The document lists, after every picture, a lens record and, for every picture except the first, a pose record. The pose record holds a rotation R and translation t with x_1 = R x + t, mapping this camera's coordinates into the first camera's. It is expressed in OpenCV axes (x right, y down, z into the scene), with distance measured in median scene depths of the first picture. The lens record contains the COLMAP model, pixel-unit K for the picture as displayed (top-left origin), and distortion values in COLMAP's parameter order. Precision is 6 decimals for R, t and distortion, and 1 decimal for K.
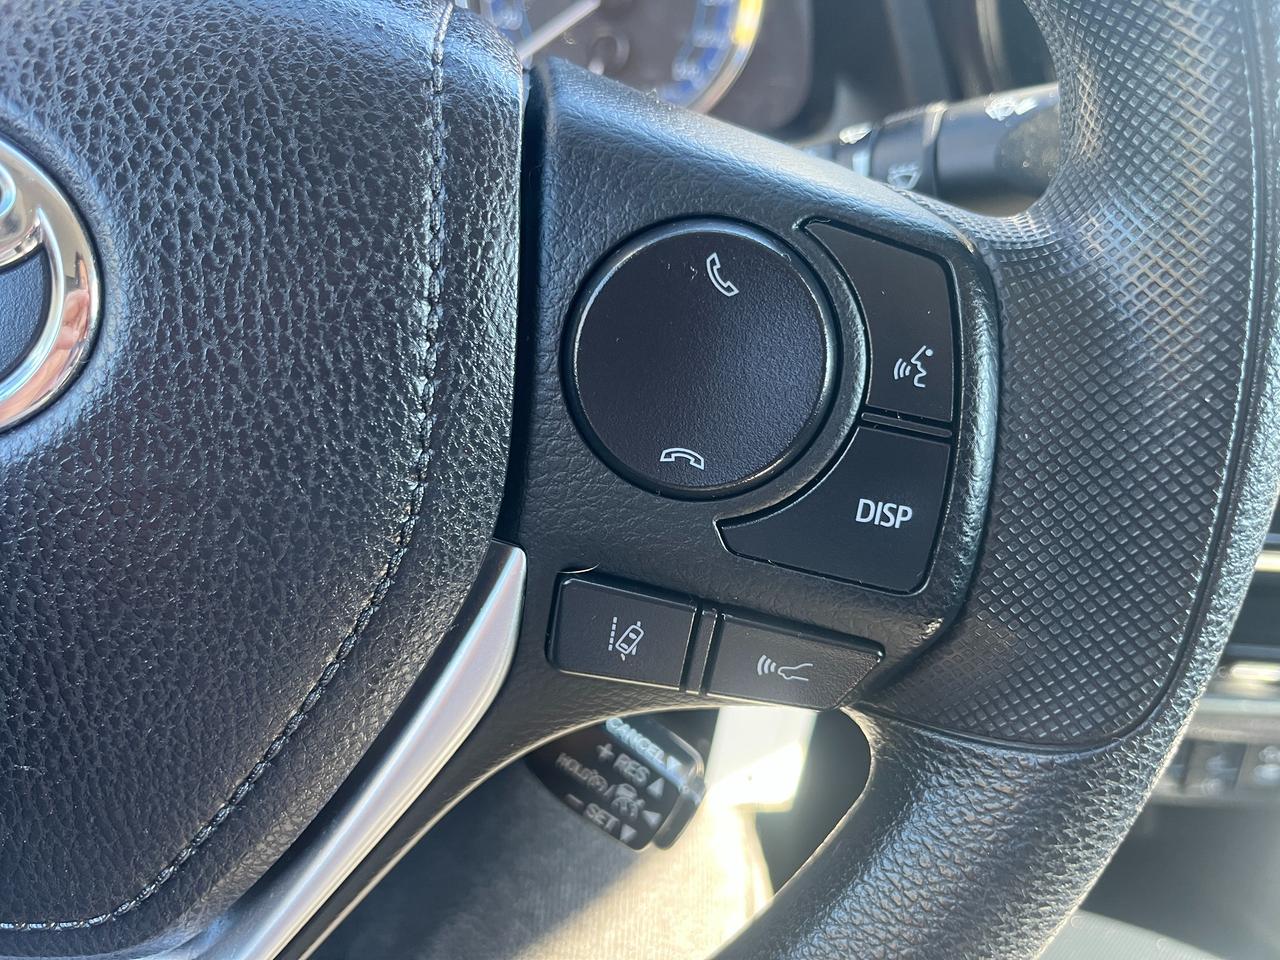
lens RADIAL K [[973.8, 0, 644.4], [0, 973.8, 486.1], [0, 0, 1]] dist [0.067905, -0.127330]
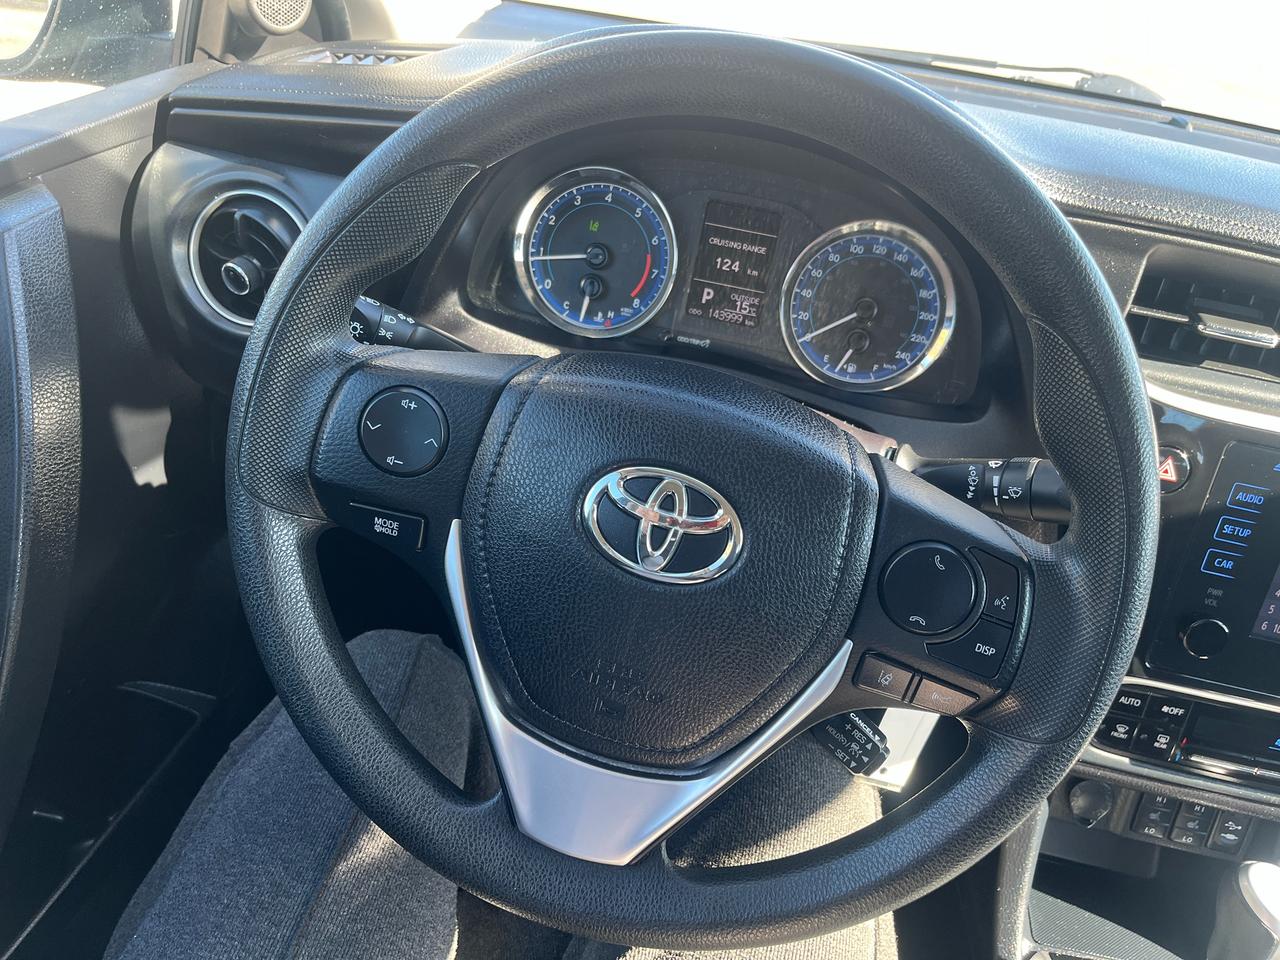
lens RADIAL K [[973.8, 0, 644.4], [0, 973.8, 486.1], [0, 0, 1]] dist [0.067905, -0.127330]
pose [[0.984156, 0.136145, -0.113584, -0.489638], [-0.140728, 0.989488, -0.033311, -0.215050], [0.107855, 0.048768, 0.992970, -2.037052]]
